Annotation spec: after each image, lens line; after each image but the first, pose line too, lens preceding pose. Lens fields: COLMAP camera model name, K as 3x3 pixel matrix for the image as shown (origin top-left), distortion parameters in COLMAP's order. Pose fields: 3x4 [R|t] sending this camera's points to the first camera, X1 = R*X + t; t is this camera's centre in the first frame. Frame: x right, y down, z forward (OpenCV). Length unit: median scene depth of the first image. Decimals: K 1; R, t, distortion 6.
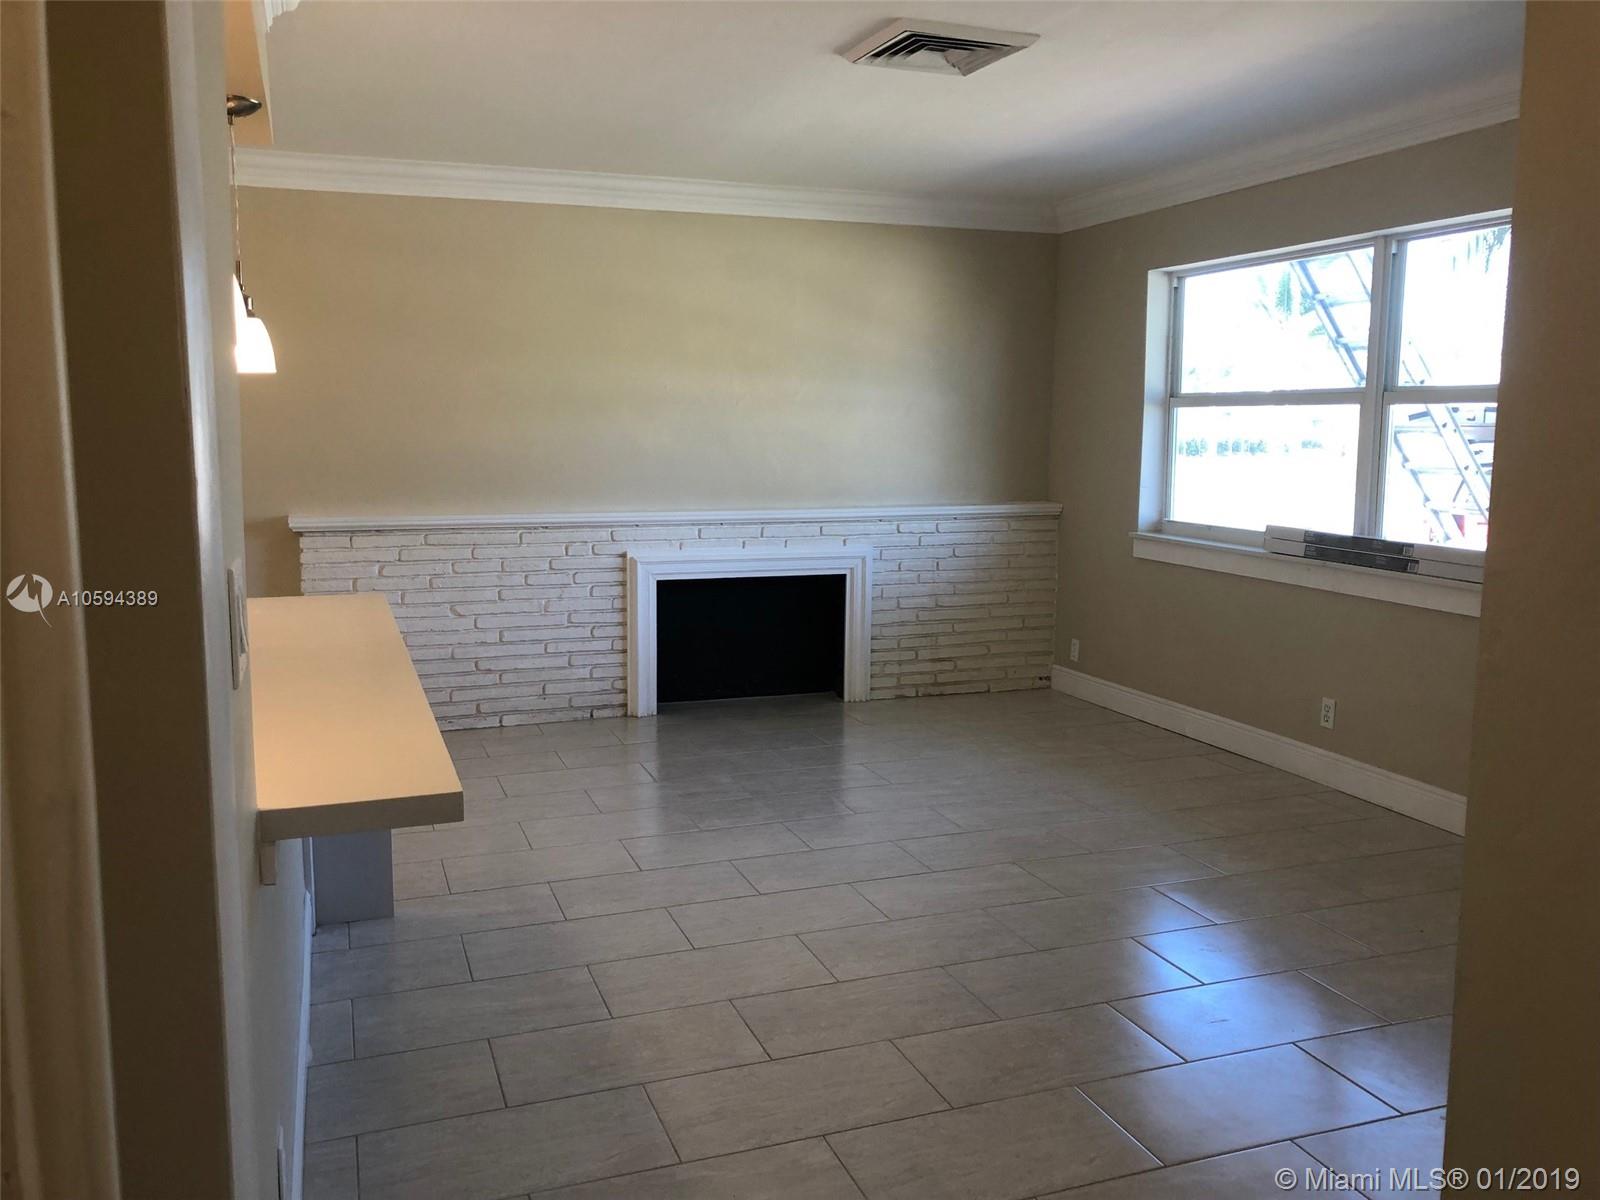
lens RADIAL K [[1307.1, 0, 794.1], [0, 1307.1, 608.8], [0, 0, 1]] dist [0.051048, -0.059165]
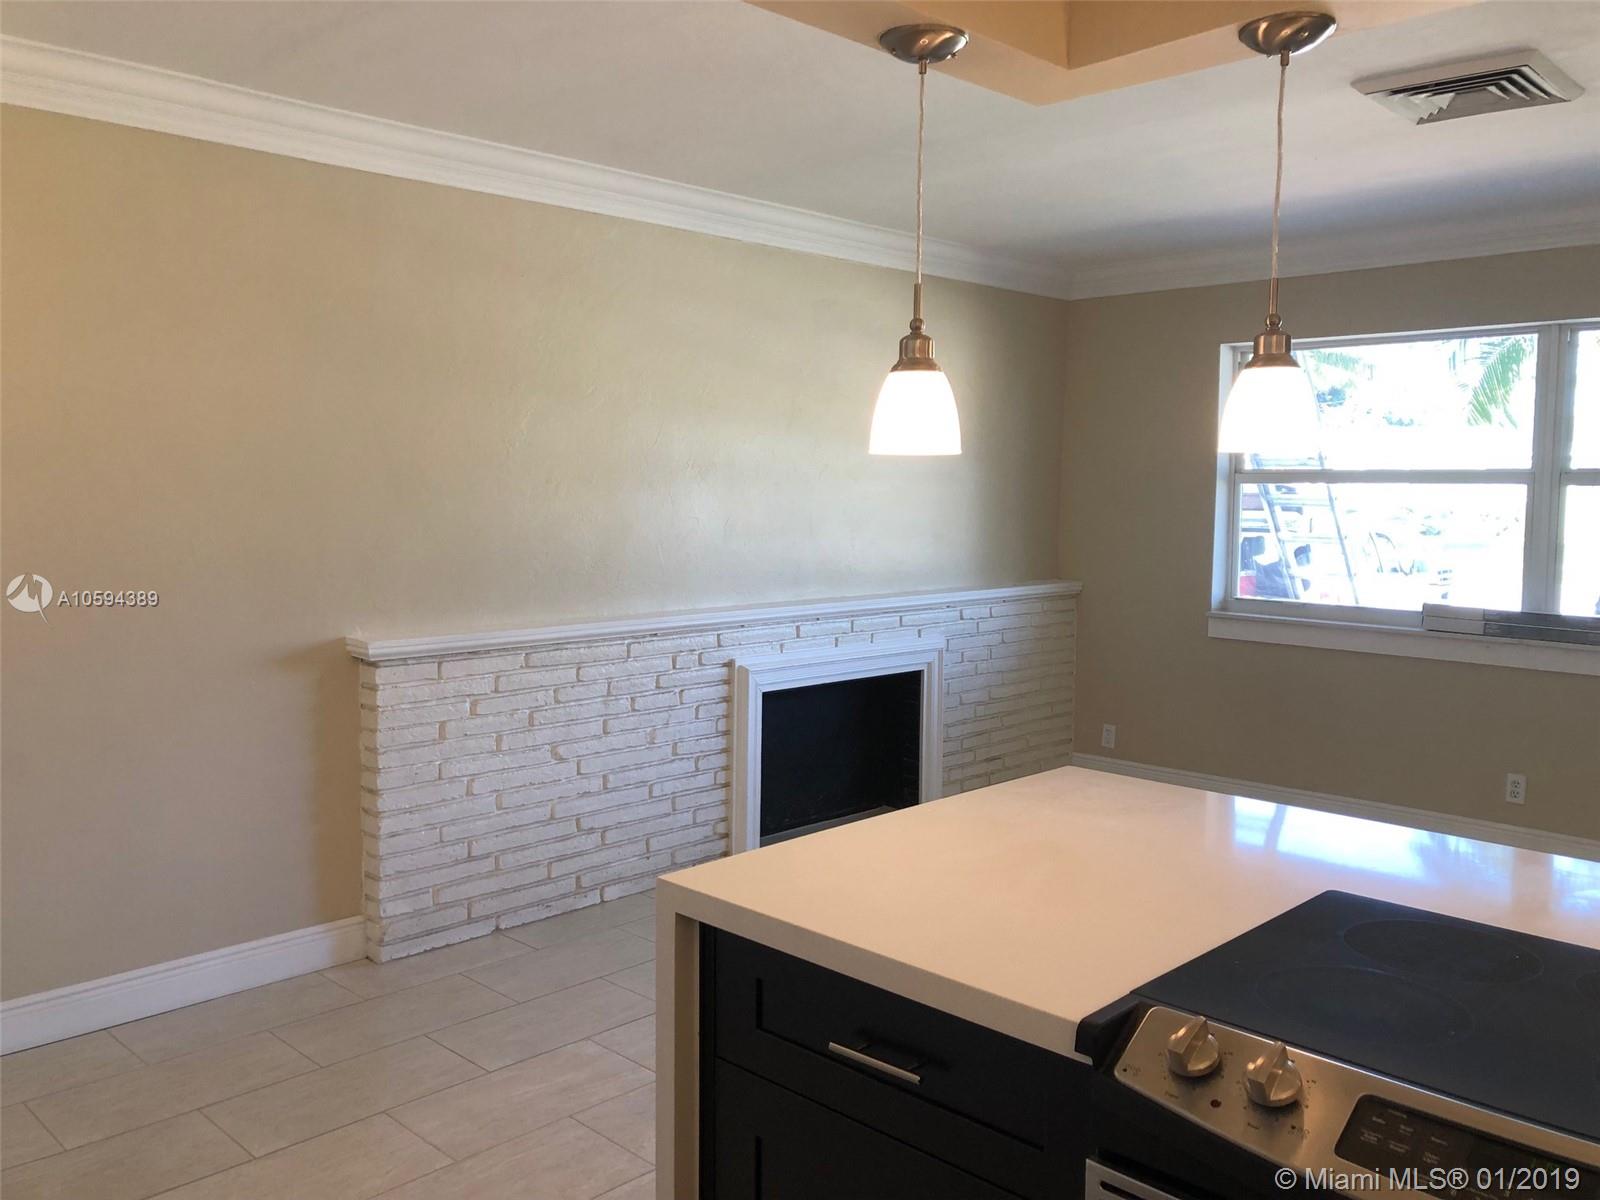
lens RADIAL K [[1307.1, 0, 800.0], [0, 1307.1, 596.0], [0, 0, 1]] dist [0.051048, -0.059165]
pose [[0.902069, -0.032498, 0.430367, -0.436736], [0.055231, 0.997655, -0.040430, -0.048279], [-0.428044, 0.060240, 0.901748, 0.264532]]
